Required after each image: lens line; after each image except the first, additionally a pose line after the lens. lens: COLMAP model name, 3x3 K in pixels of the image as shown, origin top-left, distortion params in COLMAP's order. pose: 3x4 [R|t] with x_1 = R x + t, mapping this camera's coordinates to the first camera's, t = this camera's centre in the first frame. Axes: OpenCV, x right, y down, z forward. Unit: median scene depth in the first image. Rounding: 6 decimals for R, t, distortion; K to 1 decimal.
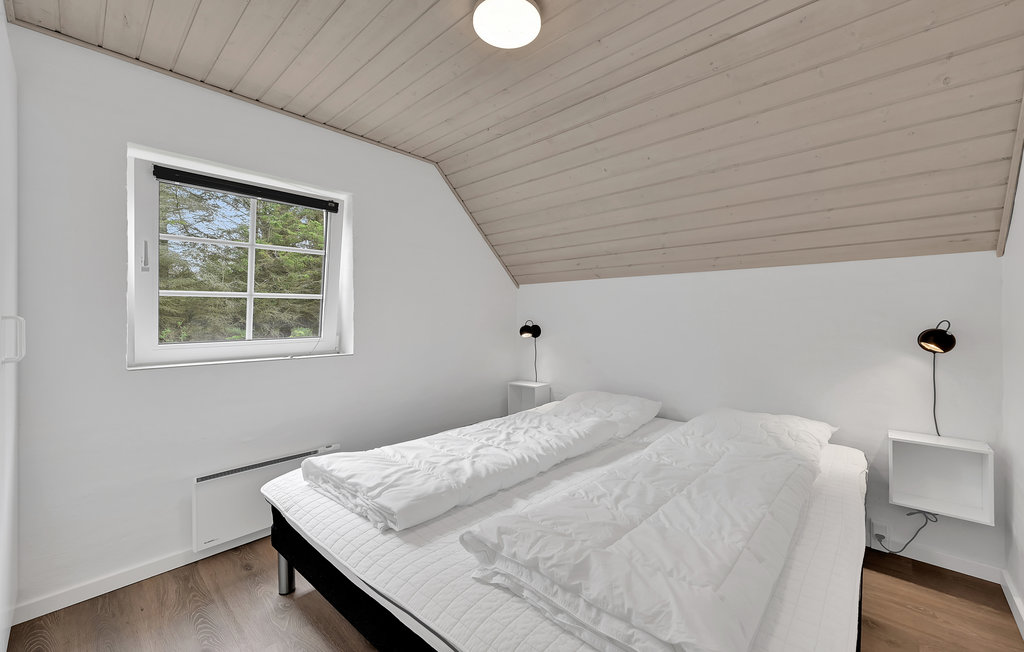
lens RADIAL K [[409.2, 0, 518.1], [0, 409.2, 324.0], [0, 0, 1]] dist [0.008582, 0.000202]
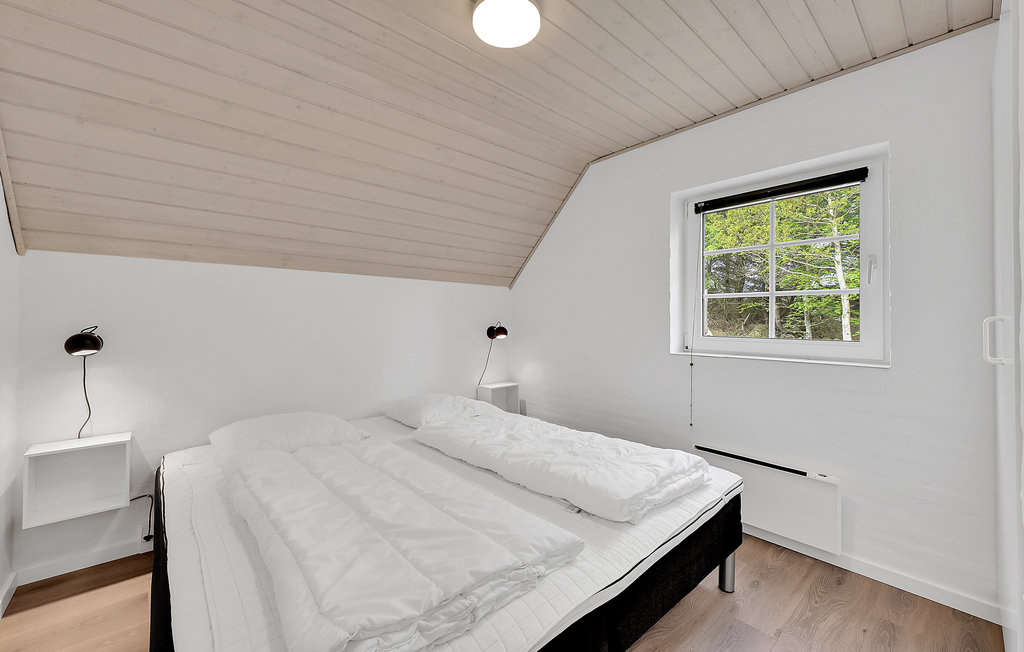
lens RADIAL K [[409.2, 0, 510.7], [0, 409.2, 315.1], [0, 0, 1]] dist [0.008582, 0.000202]
pose [[-0.118194, 0.001748, -0.992989, 0.430900], [-0.019762, 0.999796, 0.004112, -0.011161], [0.992794, 0.020110, -0.118135, 0.481713]]
